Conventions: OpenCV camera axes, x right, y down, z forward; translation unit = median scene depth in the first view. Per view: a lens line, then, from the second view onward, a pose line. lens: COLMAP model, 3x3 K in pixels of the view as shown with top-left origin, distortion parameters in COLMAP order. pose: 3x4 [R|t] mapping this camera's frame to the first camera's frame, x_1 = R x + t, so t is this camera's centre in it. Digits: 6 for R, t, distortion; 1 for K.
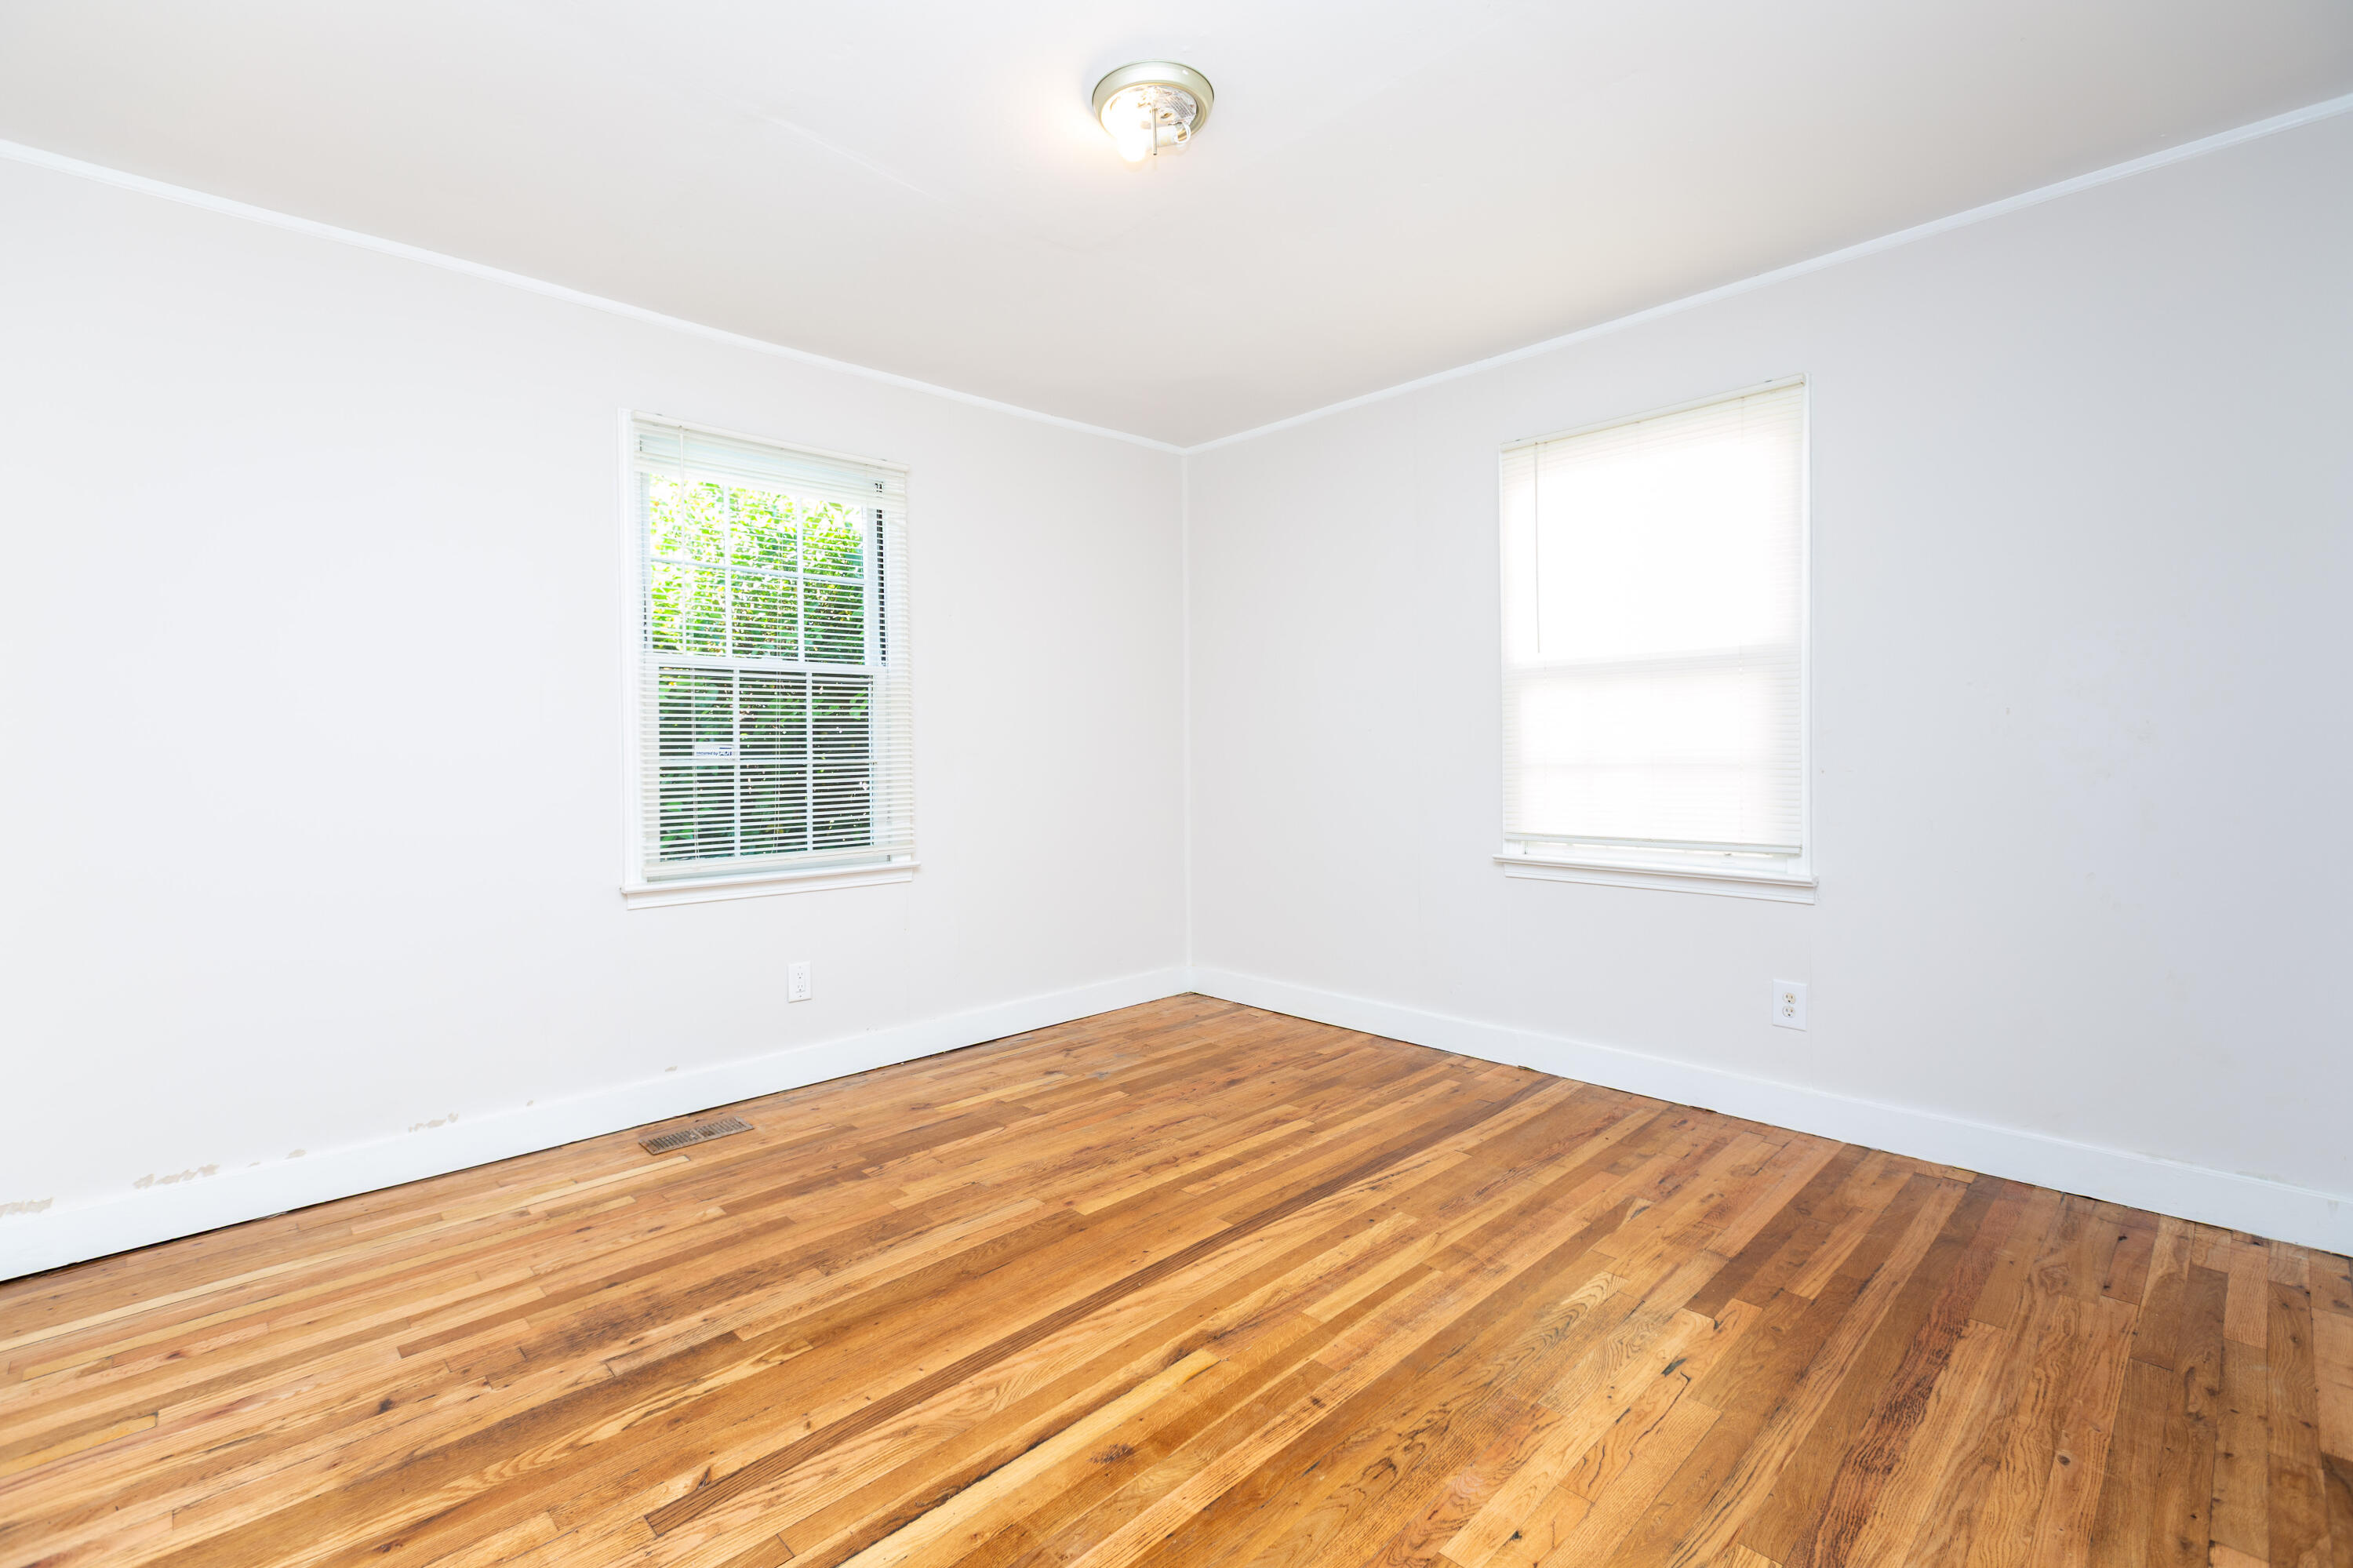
lens RADIAL K [[1062.7, 0, 1178.8], [0, 1062.7, 757.2], [0, 0, 1]] dist [-0.000744, -0.001160]
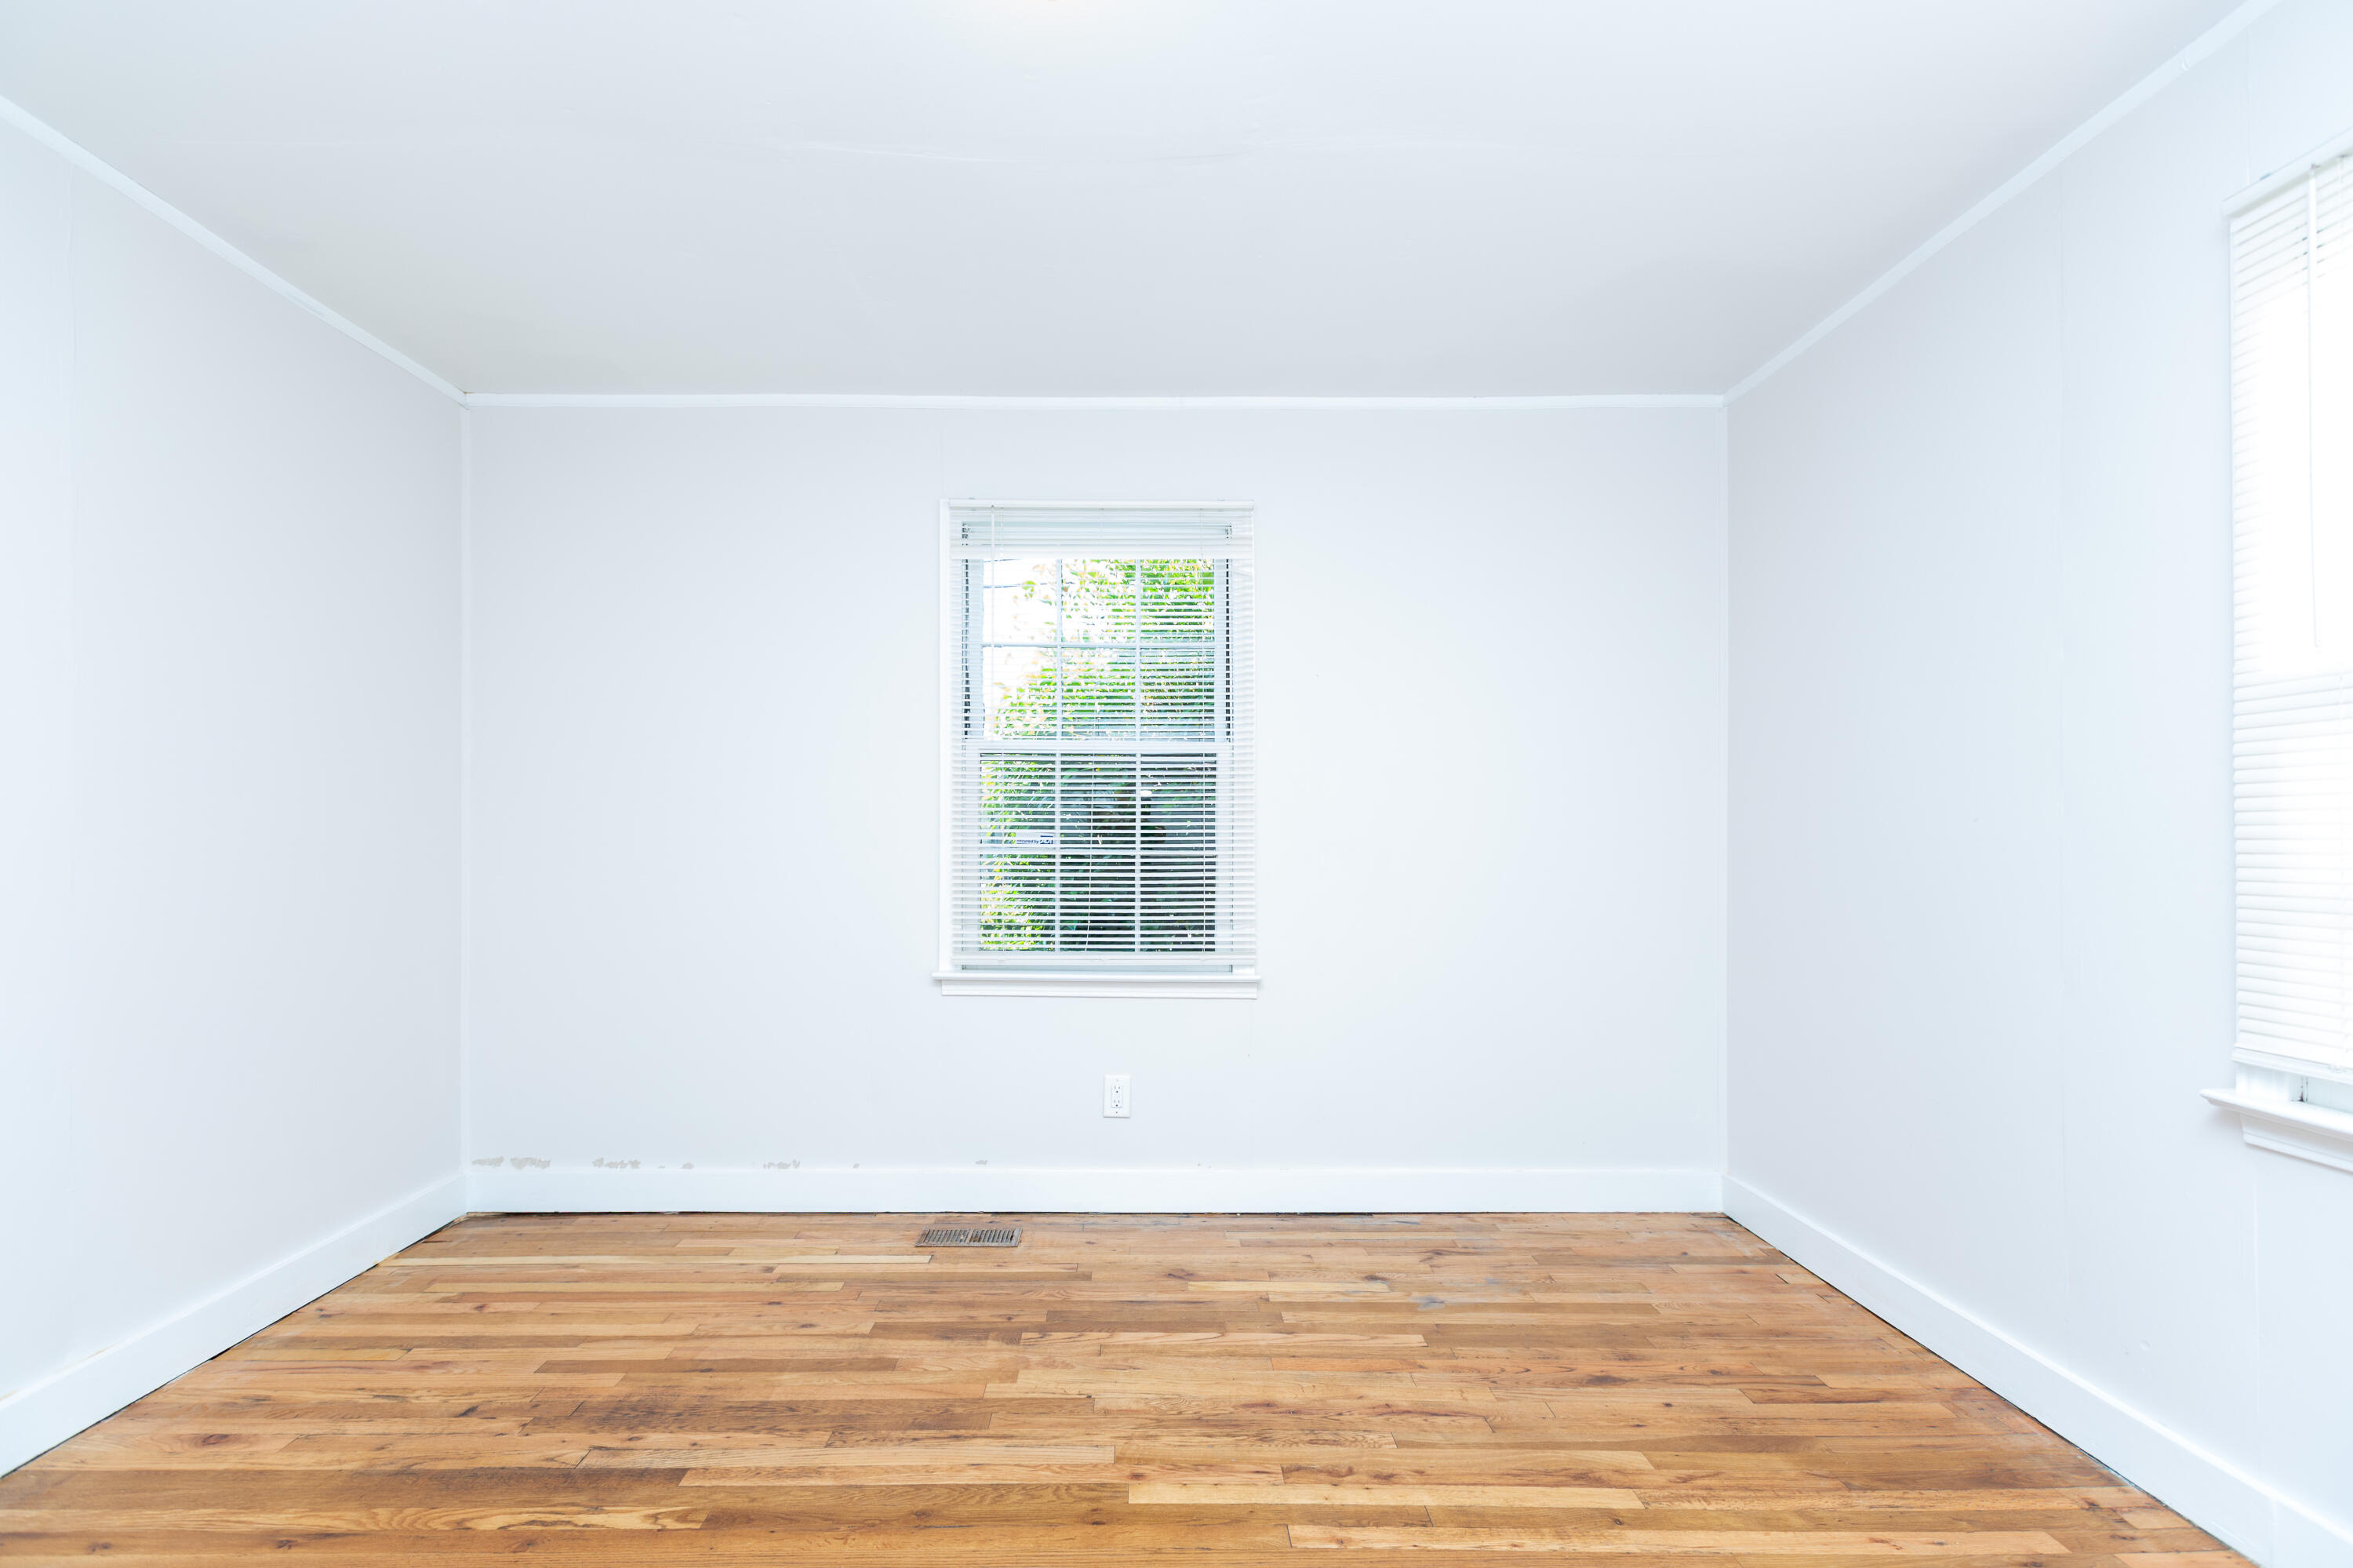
lens RADIAL K [[1100.6, 0, 1141.9], [0, 1100.6, 836.6], [0, 0, 1]] dist [-0.000243, -0.000346]
pose [[0.713823, 0.016003, -0.700143, 0.365166], [-0.018224, 0.999825, 0.004272, -0.015868], [0.700089, 0.009710, 0.713990, 0.406692]]
